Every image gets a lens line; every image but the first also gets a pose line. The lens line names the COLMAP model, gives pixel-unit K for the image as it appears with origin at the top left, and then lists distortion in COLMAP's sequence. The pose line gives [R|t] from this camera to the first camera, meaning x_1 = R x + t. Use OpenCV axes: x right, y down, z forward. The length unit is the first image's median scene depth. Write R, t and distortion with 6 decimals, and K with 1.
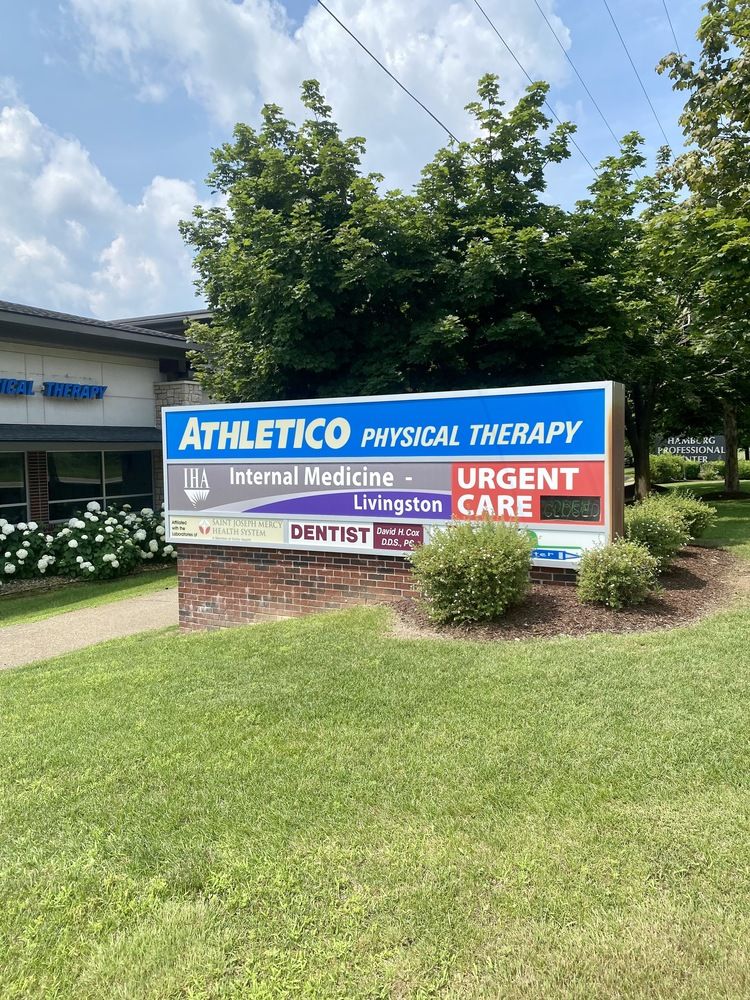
lens RADIAL K [[760.2, 0, 374.9], [0, 760.2, 495.4], [0, 0, 1]] dist [0.012681, -0.024633]
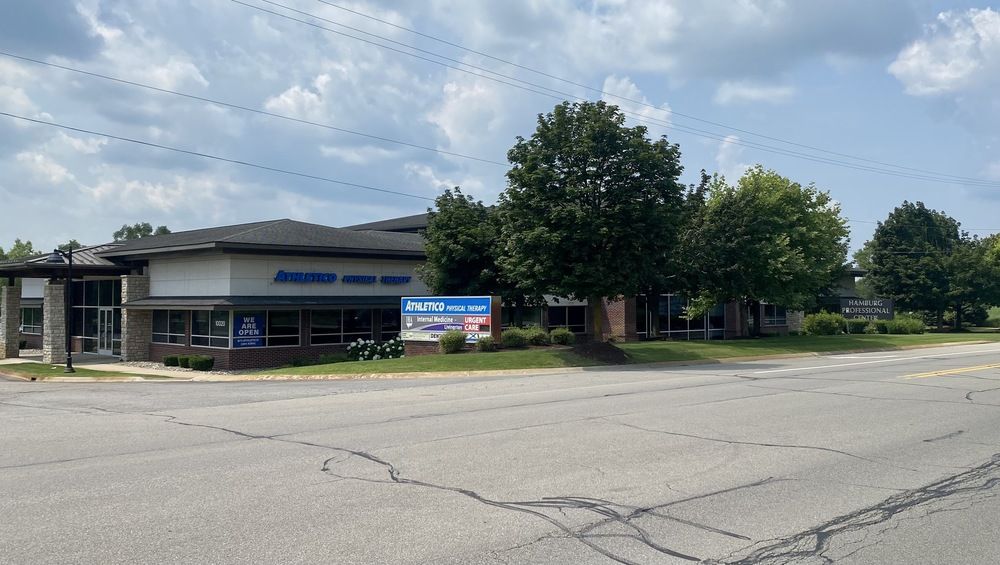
lens RADIAL K [[872.4, 0, 571.5], [0, 872.4, 261.5], [0, 0, 1]] dist [0.052257, -0.083768]
pose [[0.967716, -0.000087, -0.252044, 1.357852], [-0.026194, 0.994550, -0.100914, 0.087912], [0.250679, 0.104258, 0.962440, -2.404067]]
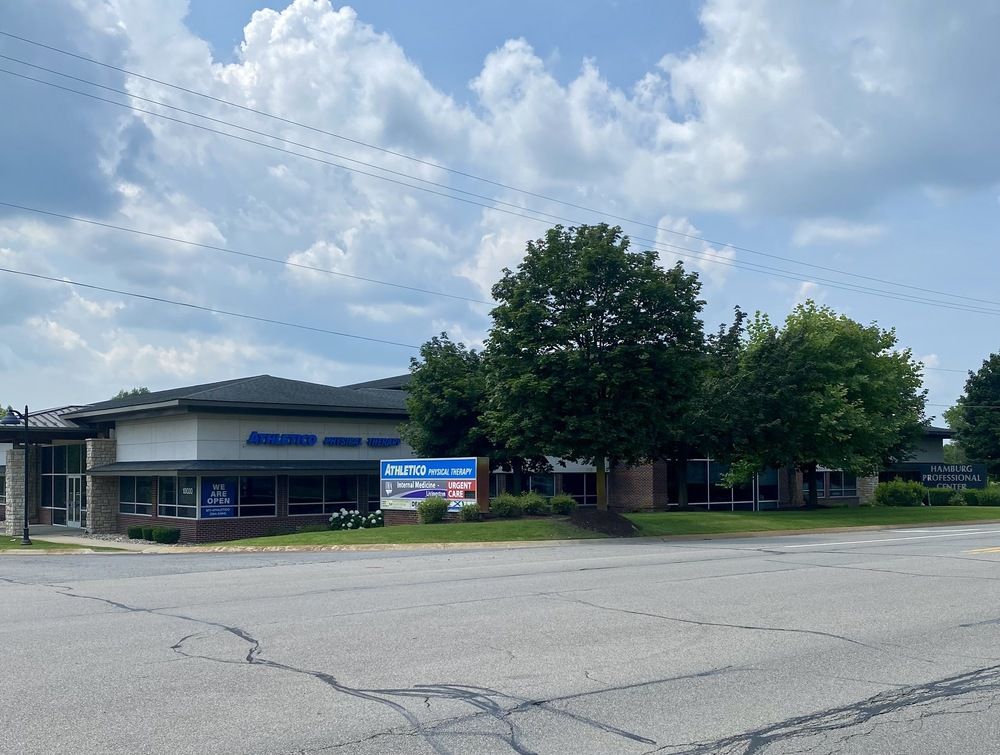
lens RADIAL K [[992.8, 0, 504.4], [0, 992.8, 435.2], [0, 0, 1]] dist [0.017580, 0.000000]
pose [[0.933060, -0.005323, -0.359681, 1.470996], [-0.029259, 0.995454, -0.090634, 0.111064], [0.358529, 0.095091, 0.928663, -2.245669]]
